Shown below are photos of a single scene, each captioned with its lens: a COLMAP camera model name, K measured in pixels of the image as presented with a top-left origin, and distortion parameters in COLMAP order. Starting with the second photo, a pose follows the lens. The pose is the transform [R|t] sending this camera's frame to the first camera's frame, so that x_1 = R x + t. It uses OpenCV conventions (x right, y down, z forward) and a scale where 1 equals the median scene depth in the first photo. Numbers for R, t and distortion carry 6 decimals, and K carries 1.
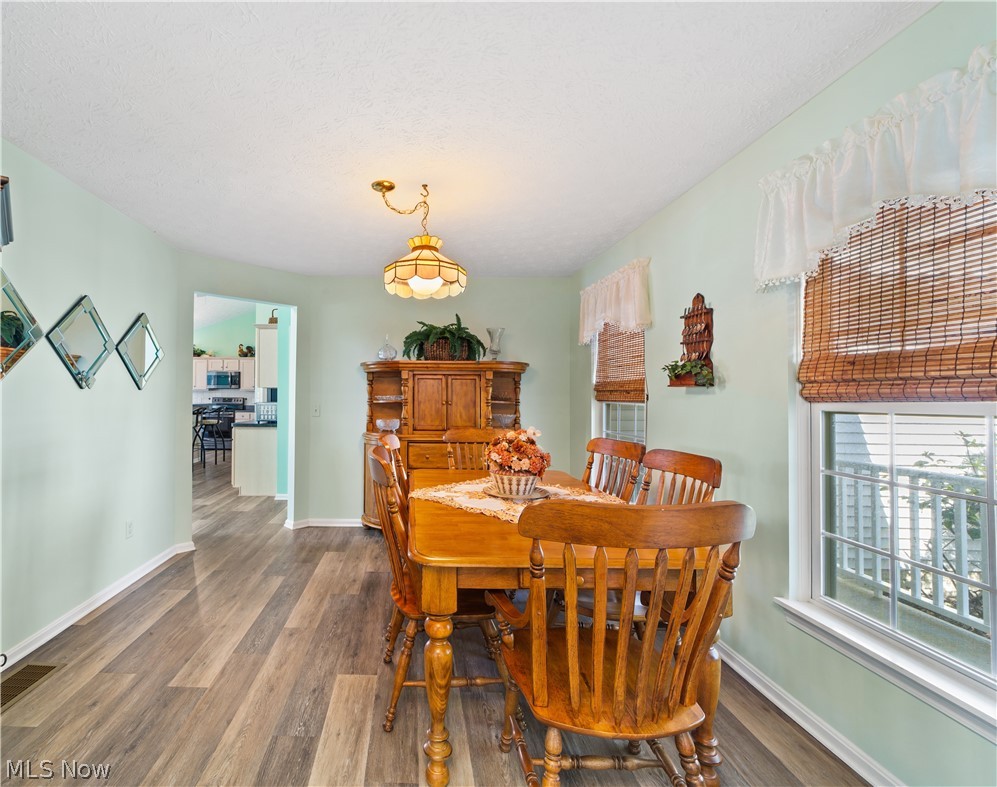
lens RADIAL K [[425.3, 0, 490.1], [0, 425.3, 389.9], [0, 0, 1]] dist [0.003238, 0.002025]
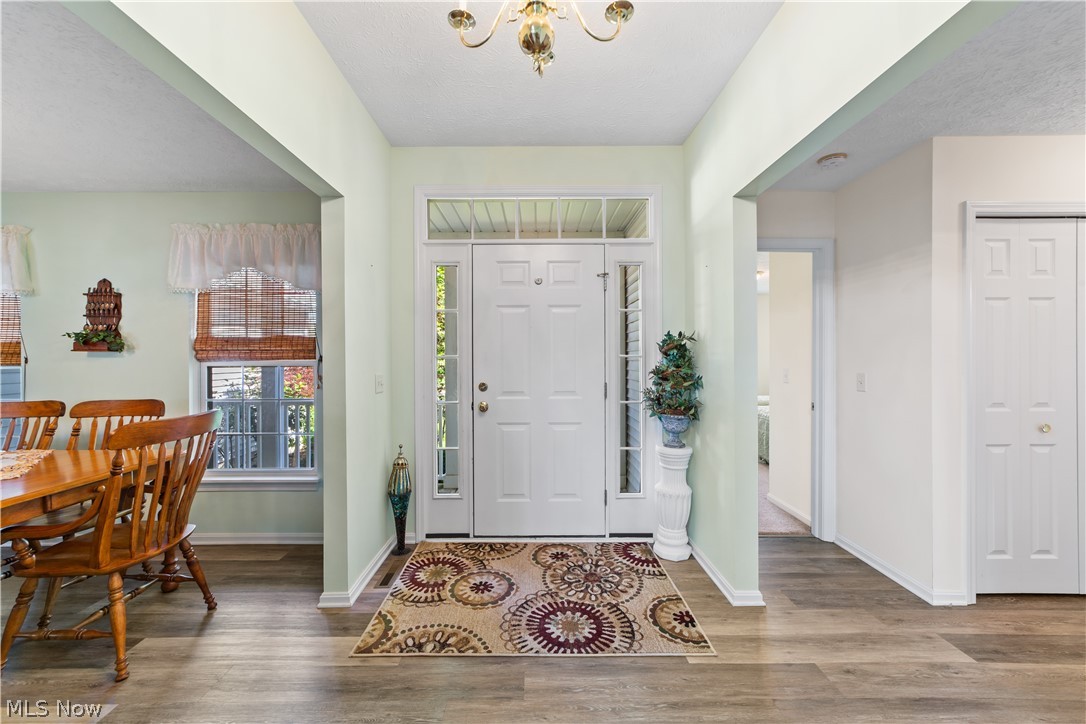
lens RADIAL K [[429.5, 0, 538.6], [0, 429.5, 361.9], [0, 0, 1]] dist [-0.001854, 0.000541]
pose [[-0.003323, -0.016586, 0.999857, -0.997405], [-0.011706, 0.999795, 0.016546, -0.015871], [-0.999926, -0.011650, -0.003516, -0.373798]]
